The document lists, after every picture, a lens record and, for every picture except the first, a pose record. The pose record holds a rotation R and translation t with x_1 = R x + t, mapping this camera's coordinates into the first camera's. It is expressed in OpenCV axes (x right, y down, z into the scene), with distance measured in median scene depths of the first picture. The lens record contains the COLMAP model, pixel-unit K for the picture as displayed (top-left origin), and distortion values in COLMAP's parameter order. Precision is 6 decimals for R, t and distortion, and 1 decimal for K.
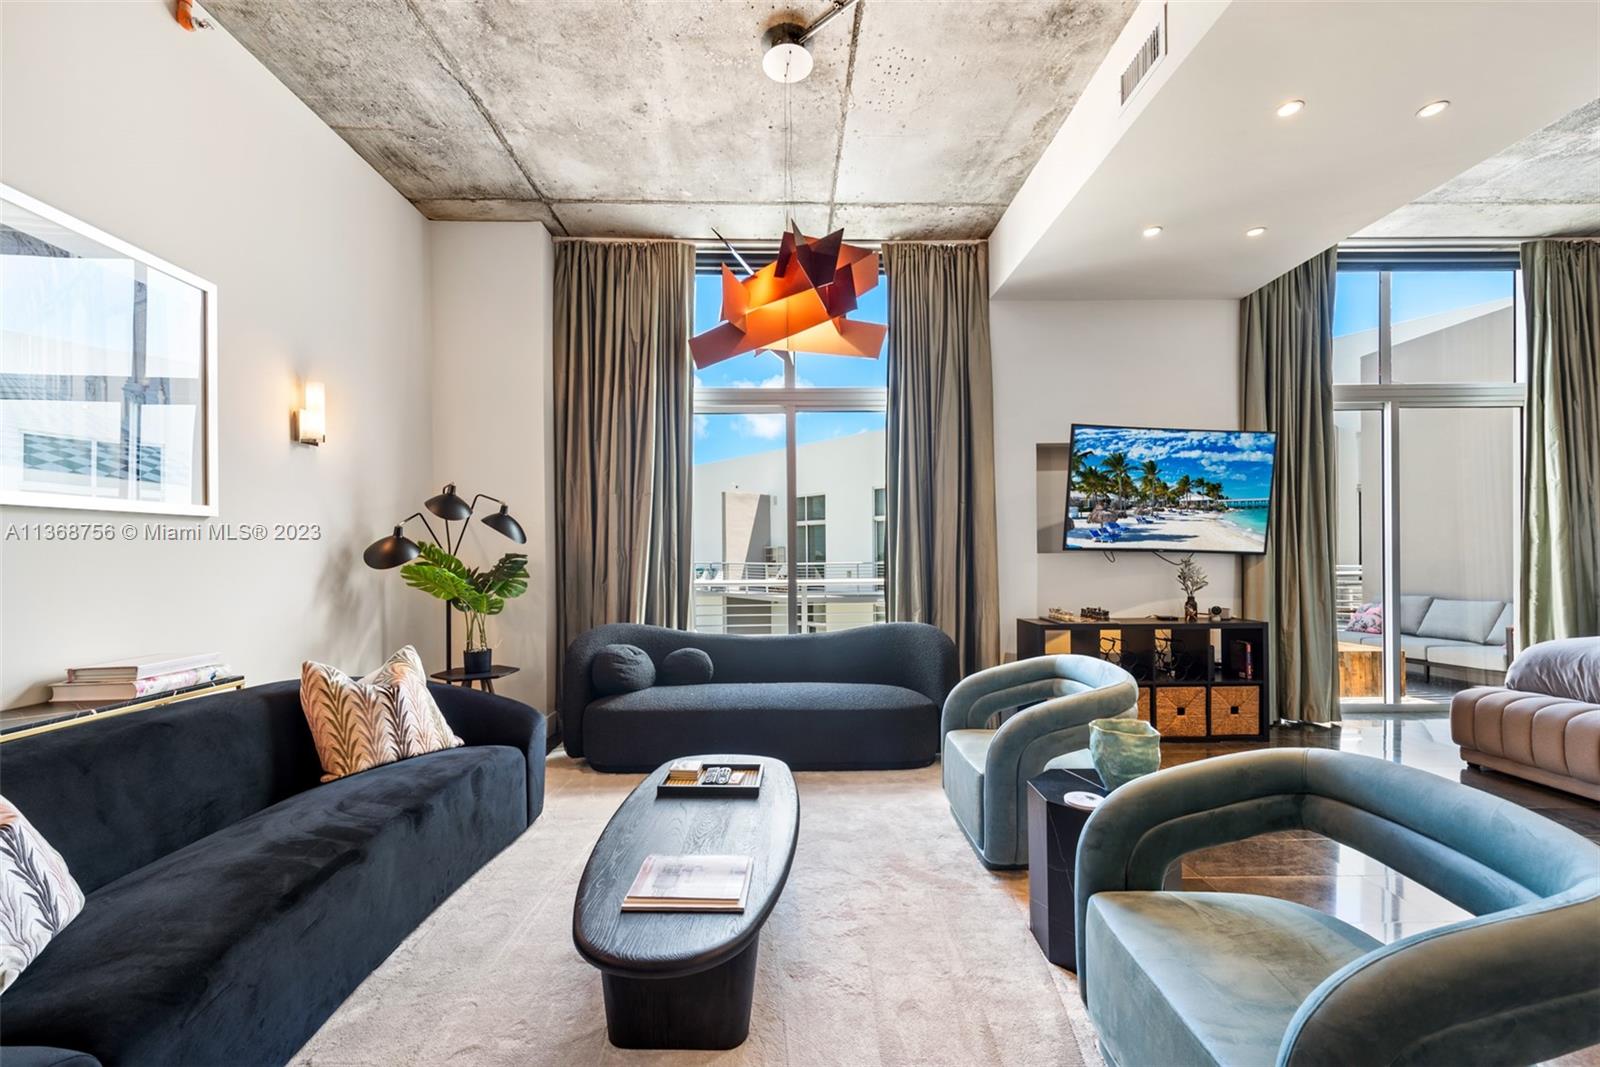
lens RADIAL K [[640.8, 0, 795.9], [0, 640.8, 555.8], [0, 0, 1]] dist [0.011439, -0.002029]
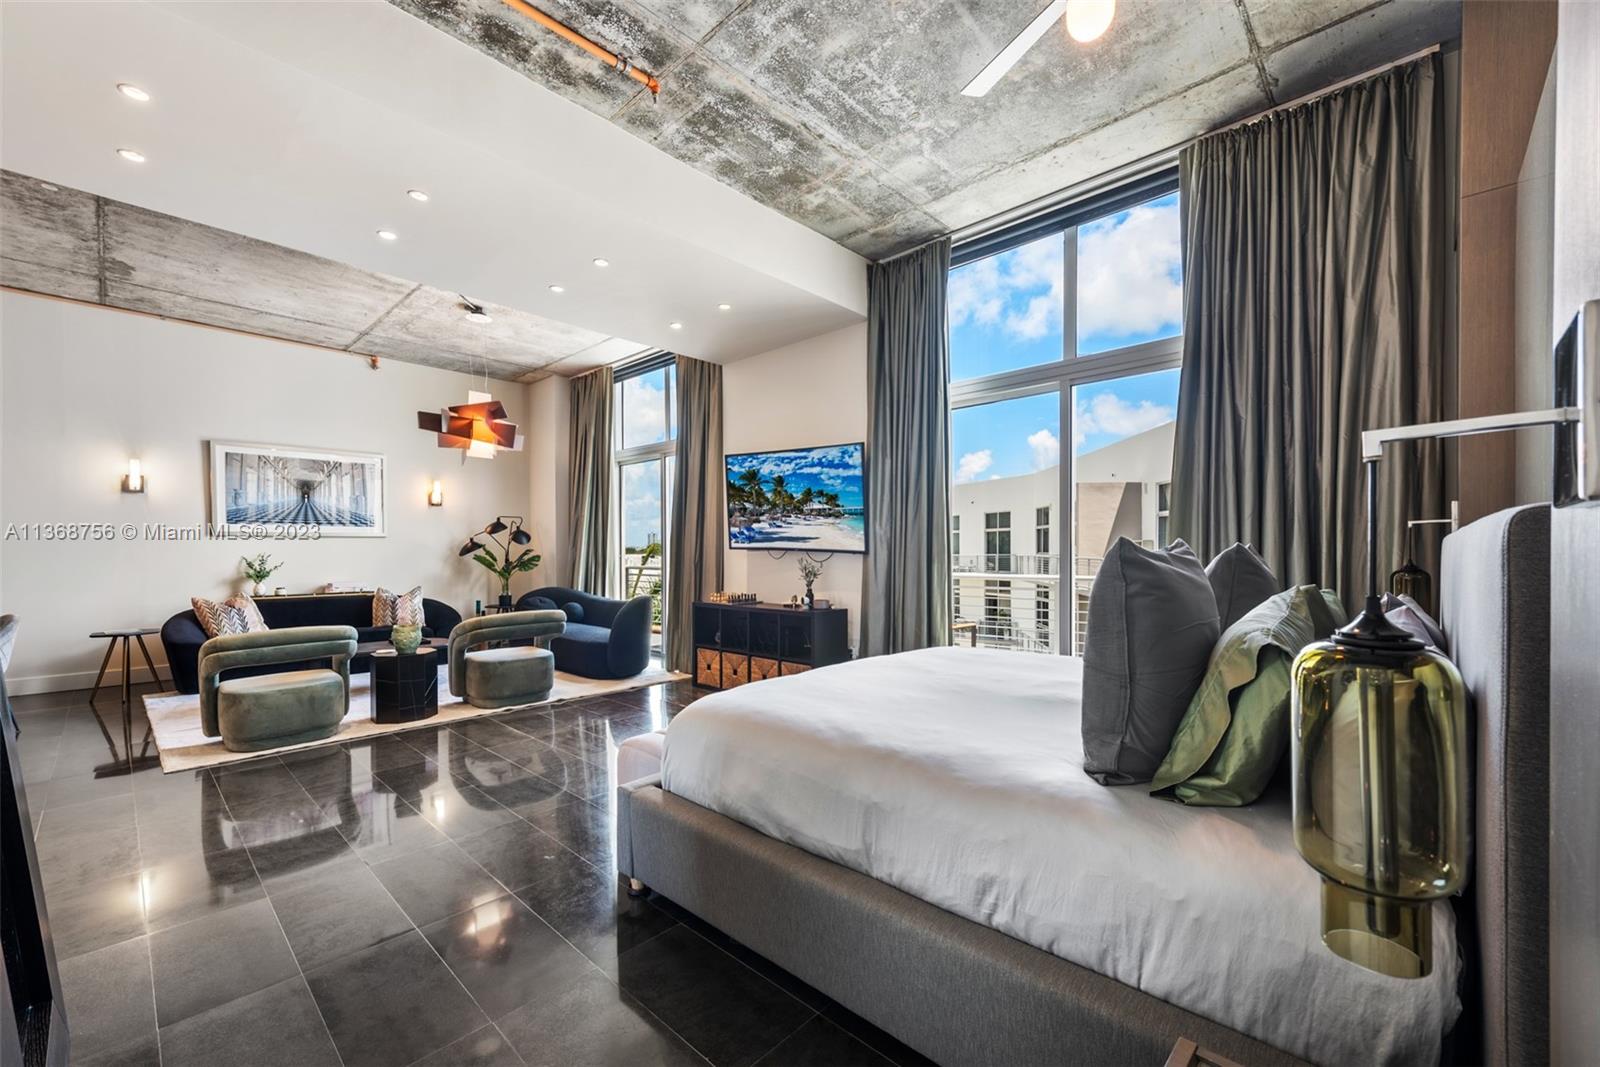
lens RADIAL K [[640.8, 0, 805.8], [0, 640.8, 554.6], [0, 0, 1]] dist [0.011439, -0.002029]
pose [[0.716306, 0.012017, -0.697683, 1.567723], [-0.002679, 0.999892, 0.014473, -0.017787], [0.697781, -0.008498, 0.716261, 0.162750]]
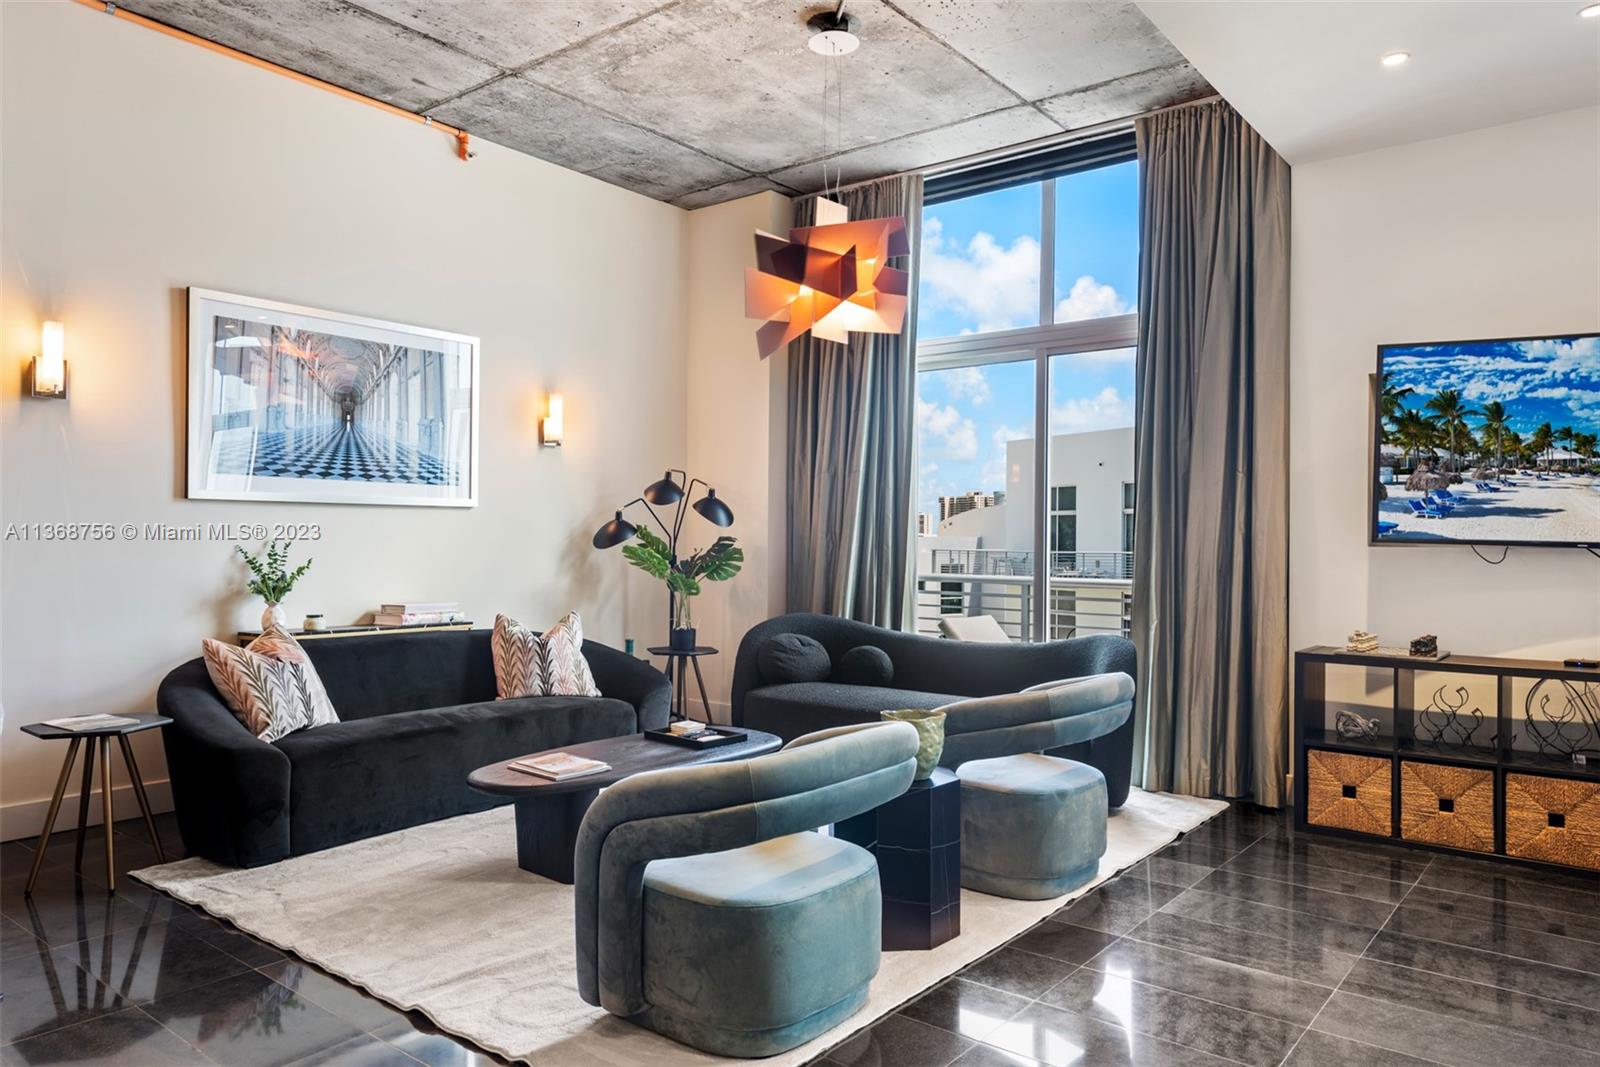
lens RADIAL K [[1074.6, 0, 821.2], [0, 1074.6, 534.7], [0, 0, 1]] dist [0.019160, -0.004150]
pose [[0.773536, 0.012338, -0.633633, 0.723276], [-0.015461, 0.999880, 0.000594, -0.009761], [0.633564, 0.009338, 0.773634, -0.196794]]
